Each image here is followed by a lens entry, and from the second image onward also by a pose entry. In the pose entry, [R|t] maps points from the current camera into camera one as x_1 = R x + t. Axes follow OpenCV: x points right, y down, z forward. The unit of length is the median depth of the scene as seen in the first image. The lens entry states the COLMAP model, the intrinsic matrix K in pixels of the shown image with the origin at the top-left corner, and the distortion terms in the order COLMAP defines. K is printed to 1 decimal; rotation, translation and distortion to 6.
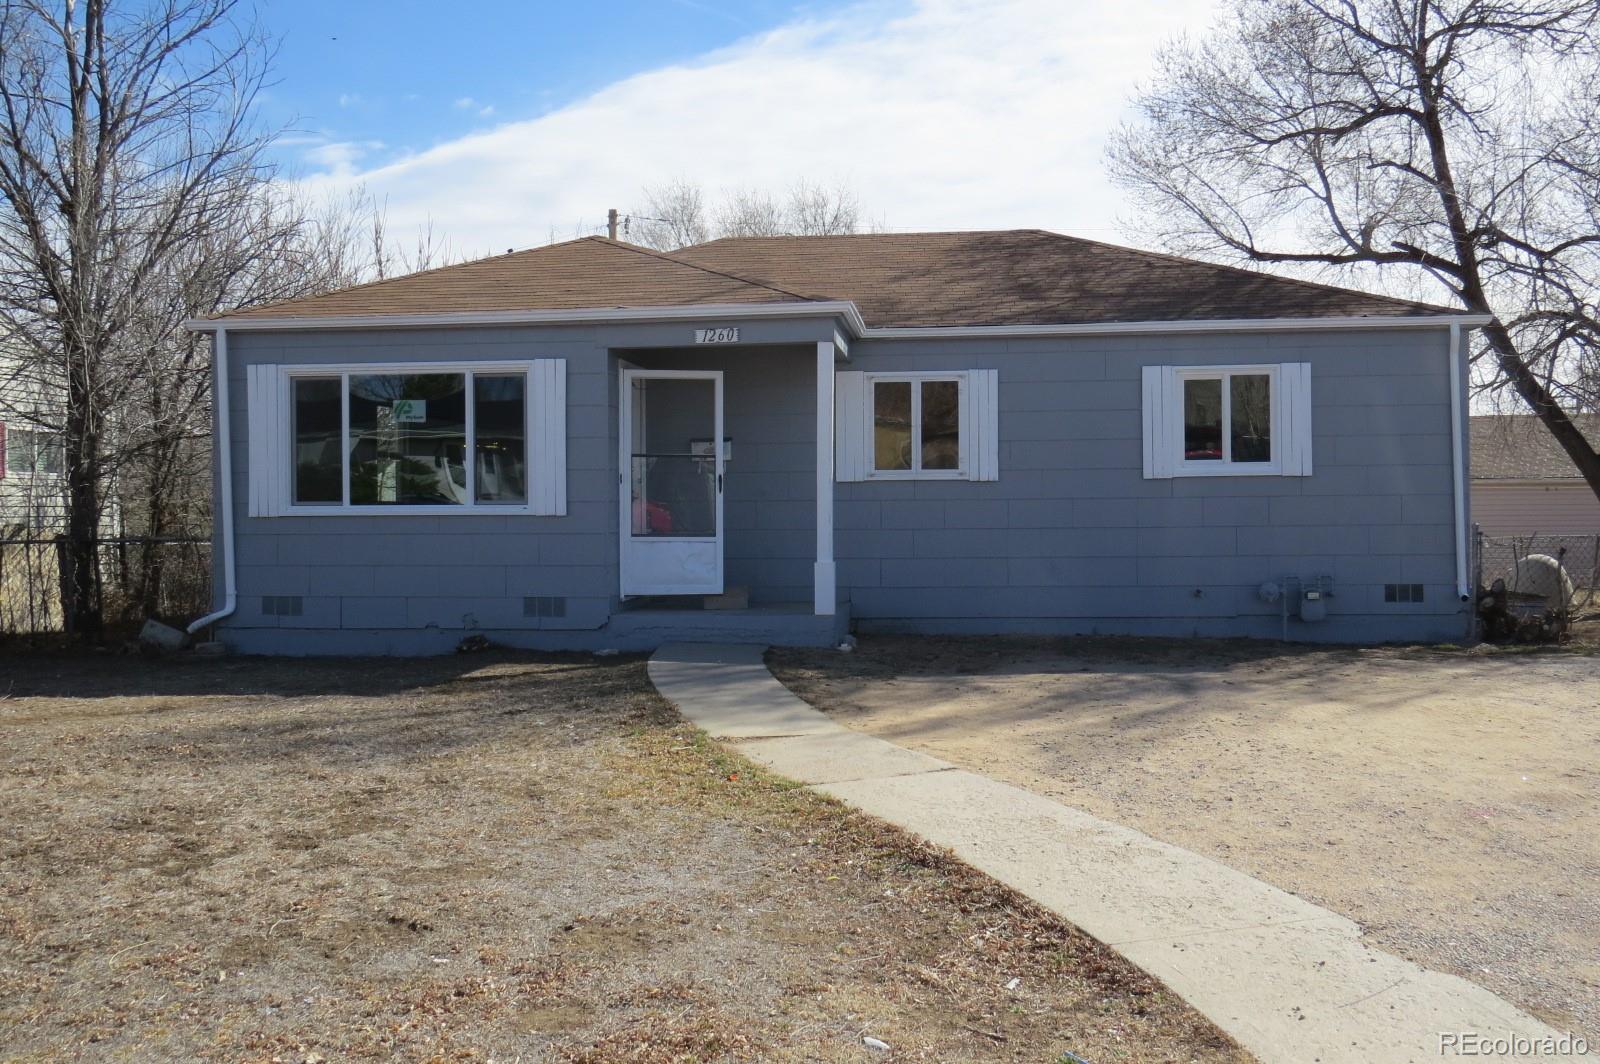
lens RADIAL K [[1522.6, 0, 800.0], [0, 1522.6, 532.0], [0, 0, 1]] dist [-0.024276, 0.012624]
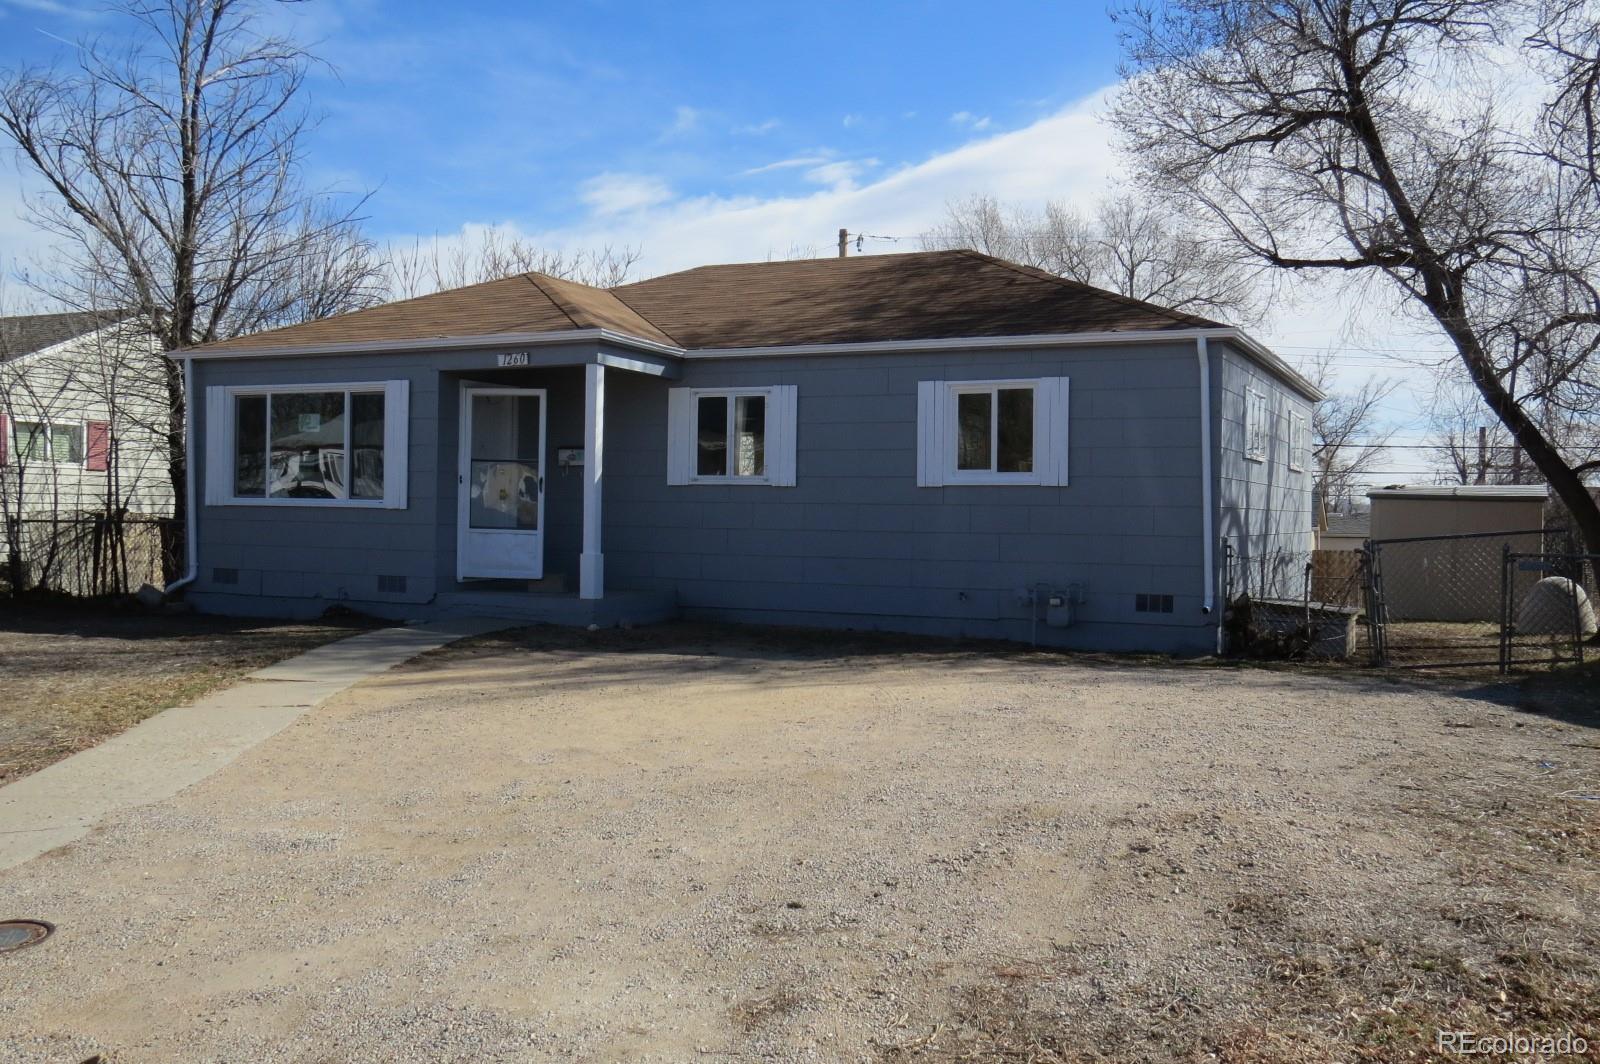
lens RADIAL K [[1522.6, 0, 800.0], [0, 1522.6, 532.0], [0, 0, 1]] dist [-0.024276, 0.012624]
pose [[0.942595, 0.025636, -0.332951, 0.506908], [-0.026790, 0.999640, 0.001123, -0.002213], [0.332860, 0.007862, 0.942943, -0.035642]]
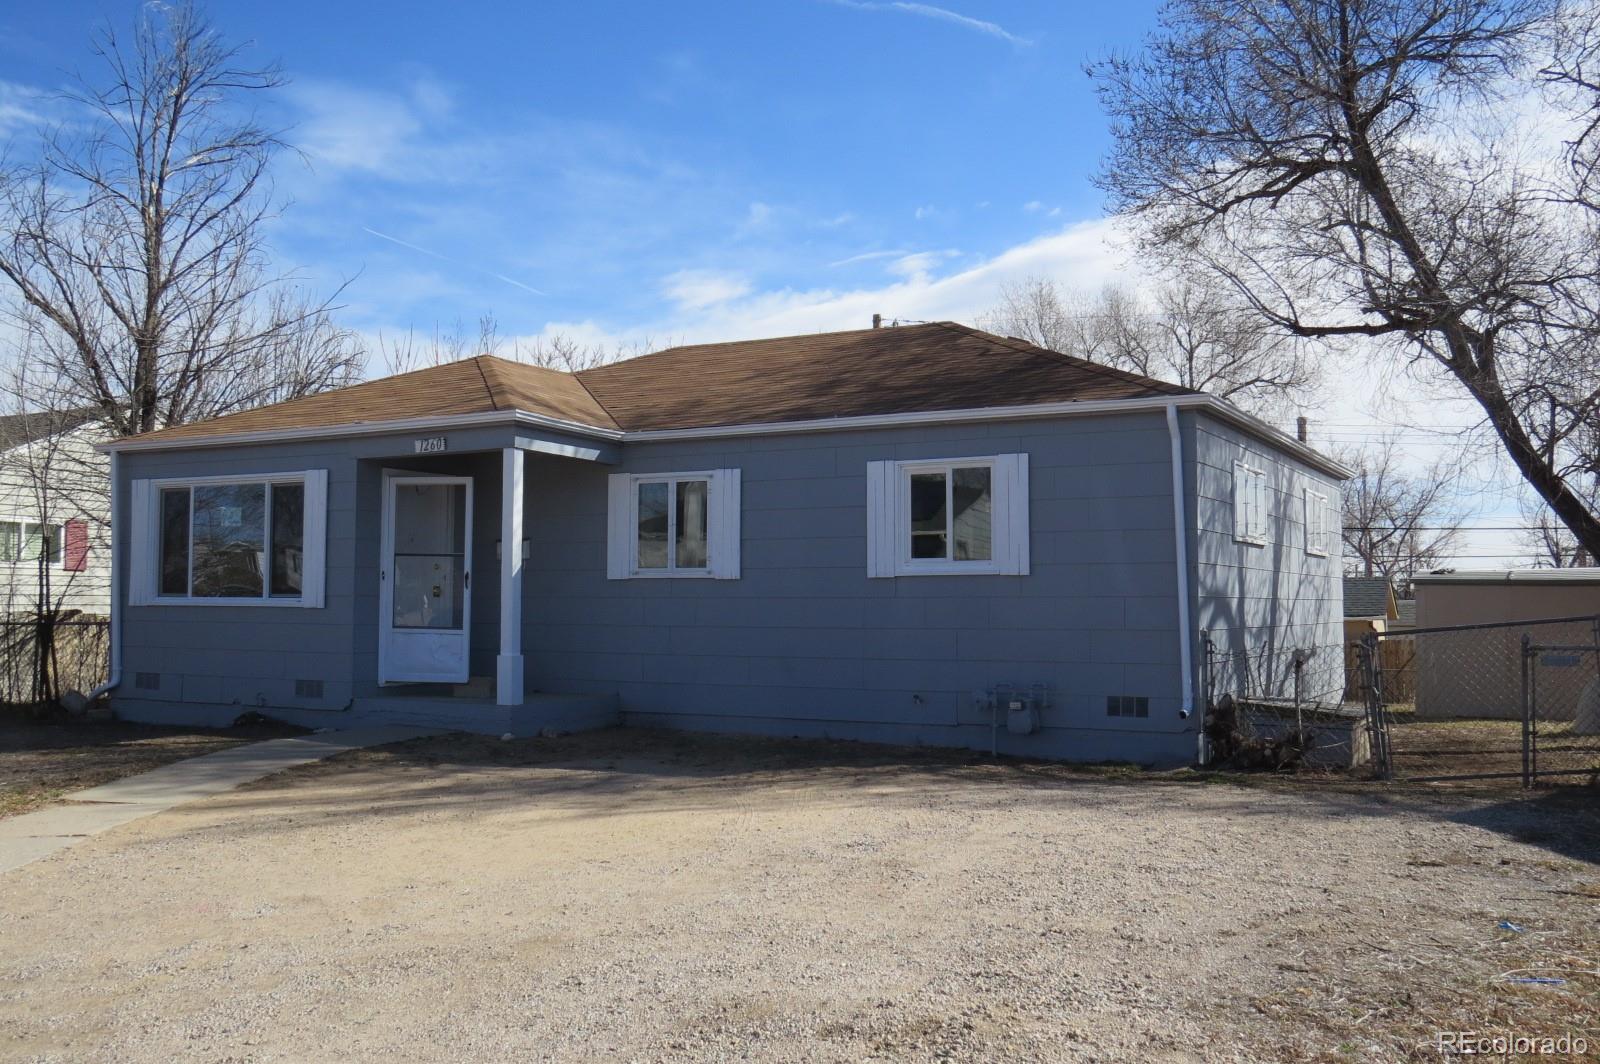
lens RADIAL K [[1522.6, 0, 800.0], [0, 1522.6, 532.0], [0, 0, 1]] dist [-0.024276, 0.012624]
pose [[0.921509, -0.006917, -0.388296, 0.563679], [-0.016963, 0.998170, -0.058040, -0.007226], [0.387987, 0.060071, 0.919705, 0.093332]]
